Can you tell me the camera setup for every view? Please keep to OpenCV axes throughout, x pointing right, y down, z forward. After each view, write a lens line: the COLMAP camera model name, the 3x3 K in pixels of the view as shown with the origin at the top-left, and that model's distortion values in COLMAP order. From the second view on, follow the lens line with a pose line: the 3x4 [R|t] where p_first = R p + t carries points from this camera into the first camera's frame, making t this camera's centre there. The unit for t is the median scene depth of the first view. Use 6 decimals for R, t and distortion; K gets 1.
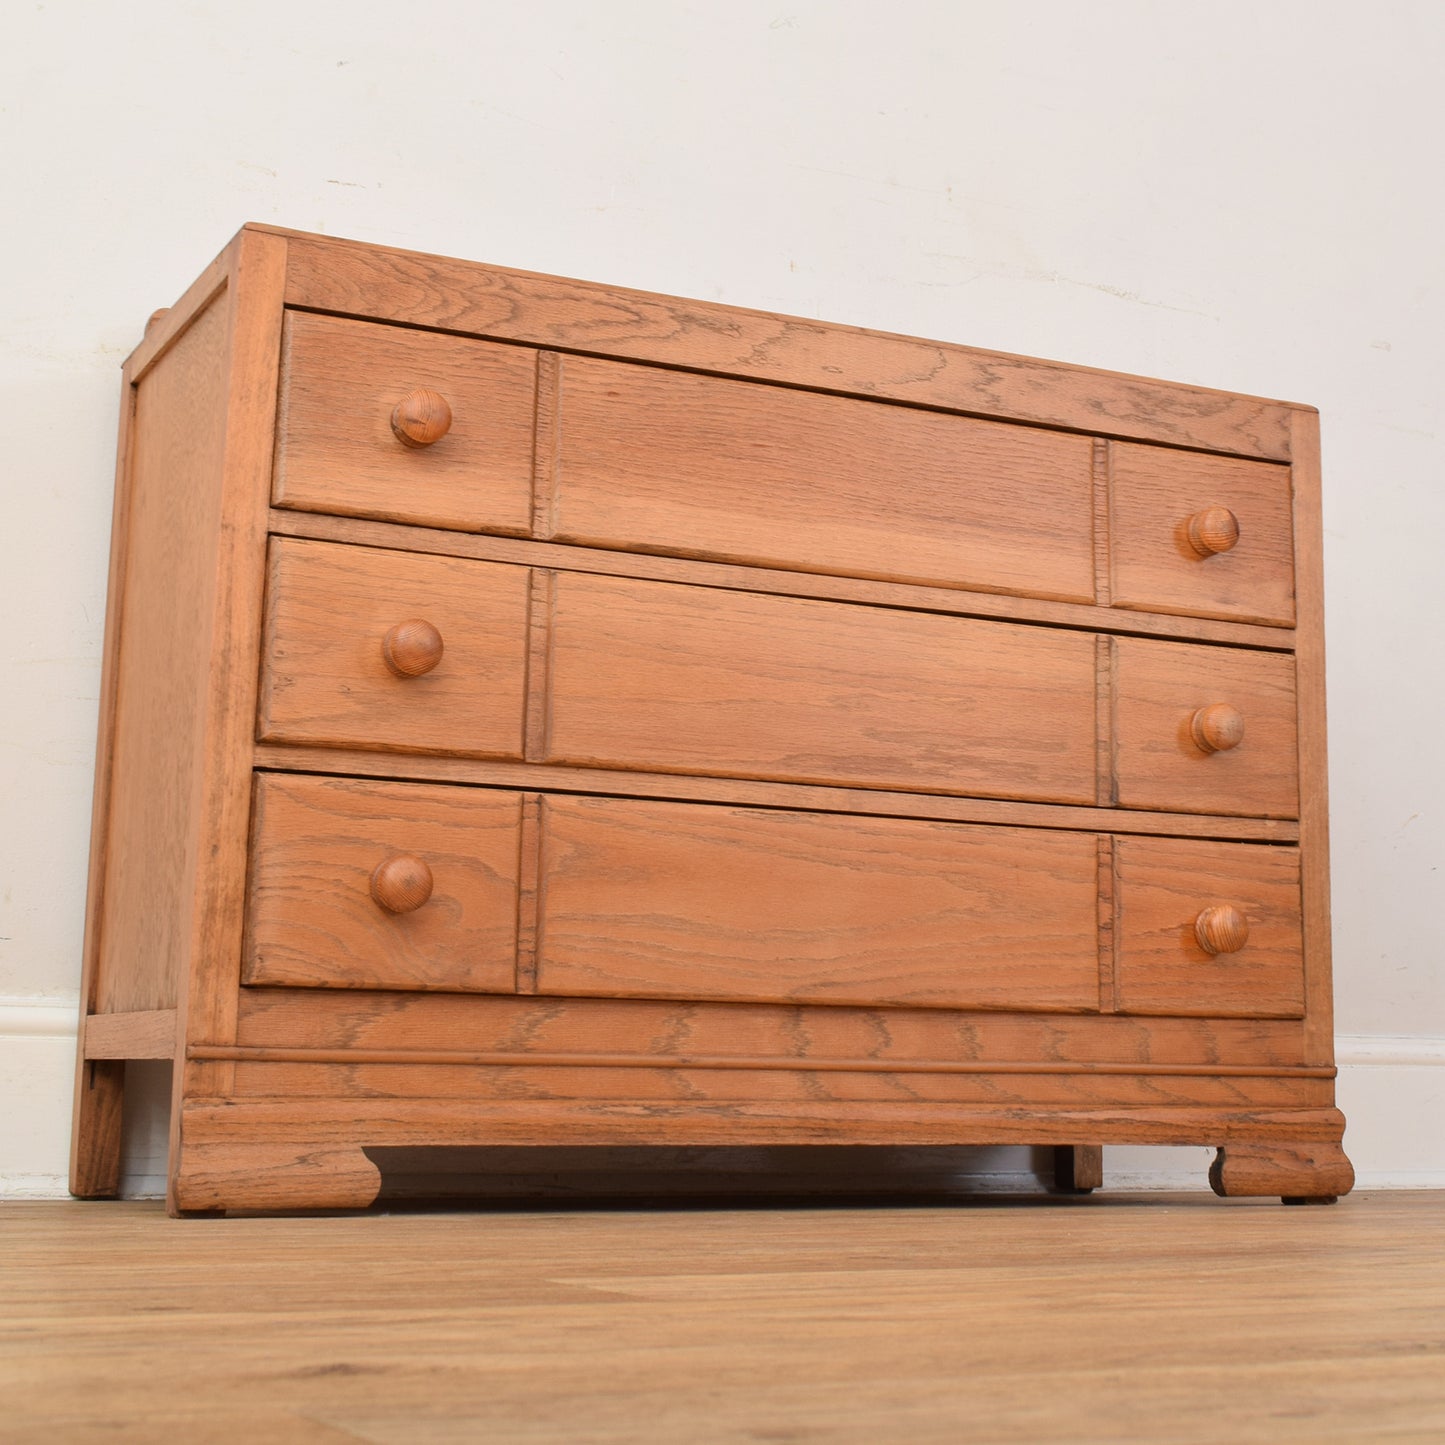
lens RADIAL K [[2286.7, 0, 743.9], [0, 2286.7, 648.4], [0, 0, 1]] dist [-0.018604, 0.000000]
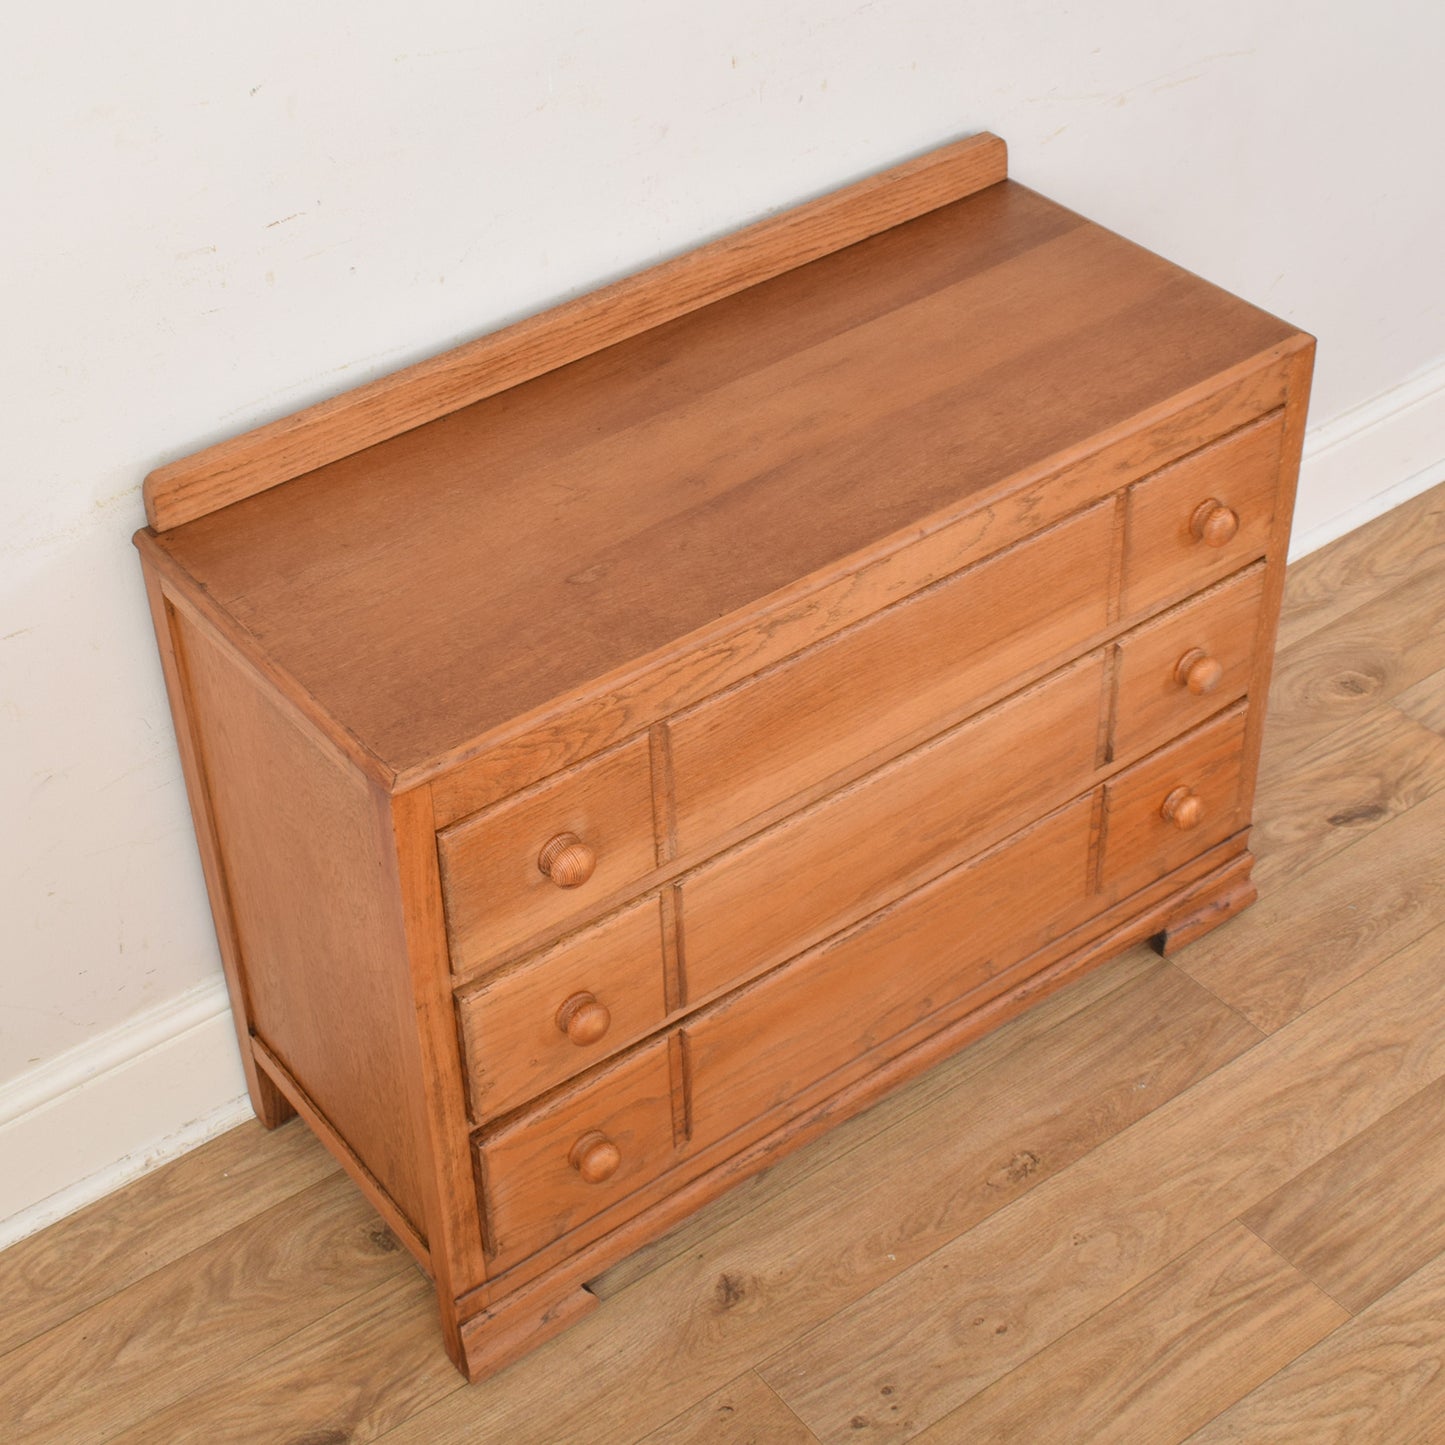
lens RADIAL K [[2515.3, 0, 603.5], [0, 2515.3, 590.5], [0, 0, 1]] dist [-0.027692, 0.000000]
pose [[0.983047, -0.158717, 0.091799, -0.196670], [0.042372, 0.683772, 0.728464, -0.962710], [-0.178389, -0.712225, 0.678905, 0.271762]]
